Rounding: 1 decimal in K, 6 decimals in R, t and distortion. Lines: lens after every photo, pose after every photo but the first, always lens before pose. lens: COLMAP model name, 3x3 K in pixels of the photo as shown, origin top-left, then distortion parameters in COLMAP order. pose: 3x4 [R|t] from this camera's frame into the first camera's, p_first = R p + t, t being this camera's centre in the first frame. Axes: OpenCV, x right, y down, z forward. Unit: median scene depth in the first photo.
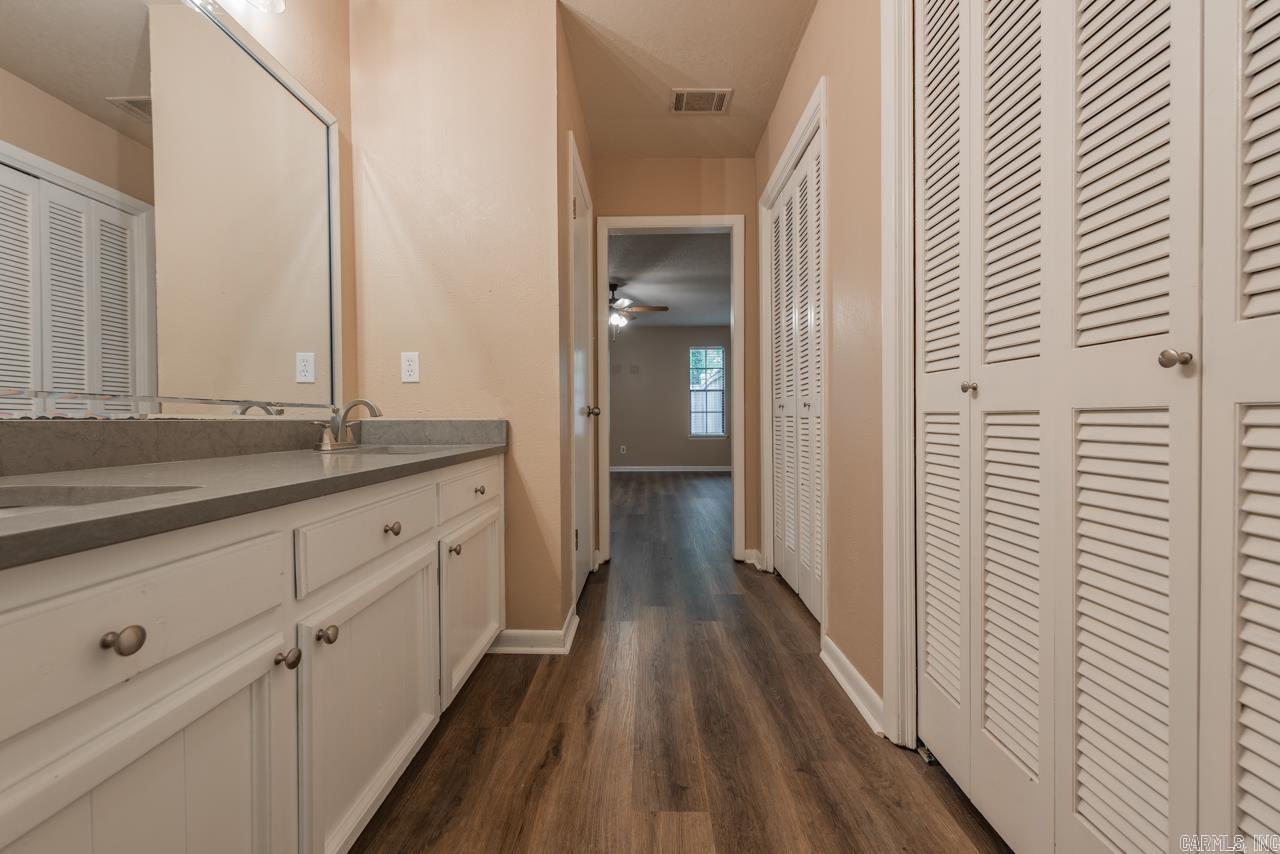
lens RADIAL K [[505.4, 0, 637.3], [0, 505.4, 423.6], [0, 0, 1]] dist [0.008518, -0.000729]
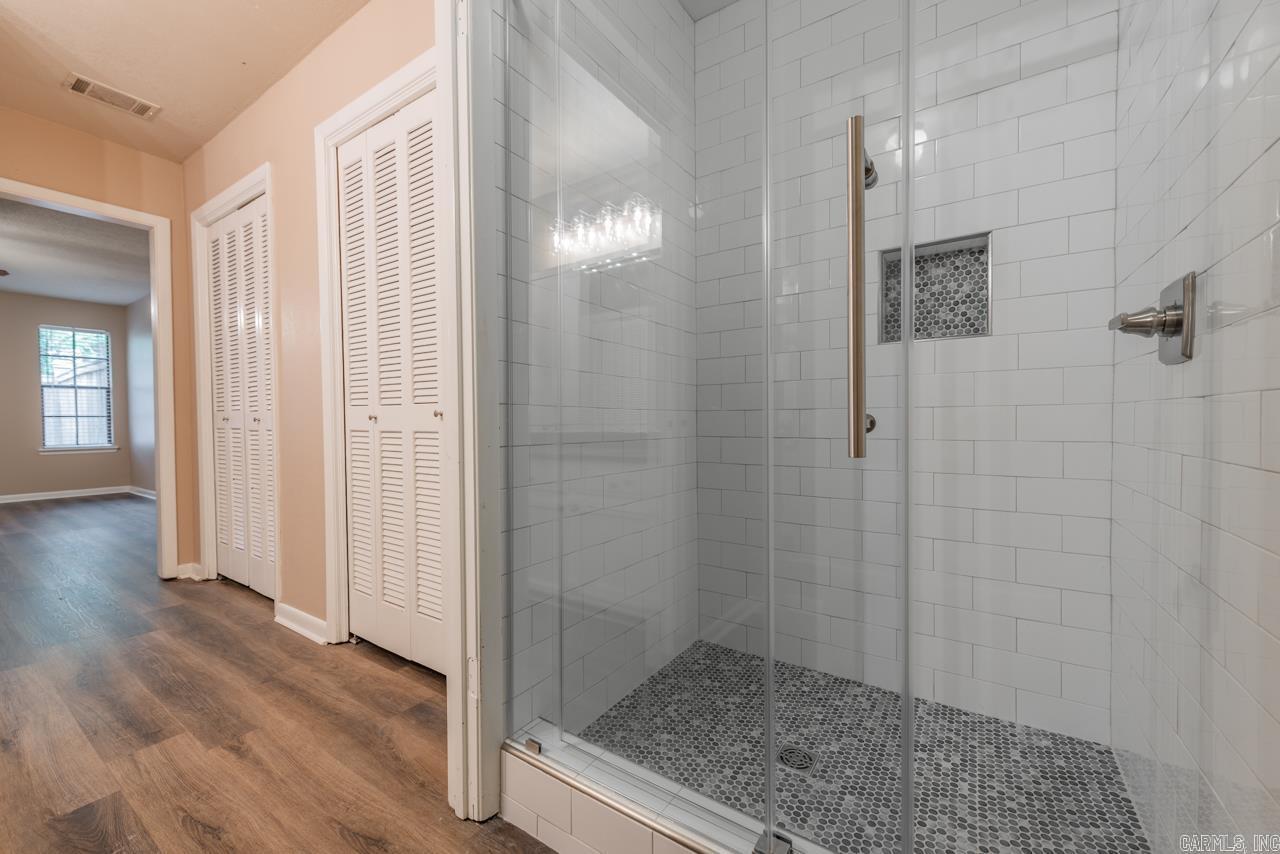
lens RADIAL K [[505.4, 0, 639.9], [0, 505.4, 428.4], [0, 0, 1]] dist [0.008518, -0.000729]
pose [[0.542302, -0.015148, 0.840047, -0.177225], [0.010383, 0.999882, 0.011327, -0.021305], [-0.840120, 0.002579, 0.542395, -0.395989]]
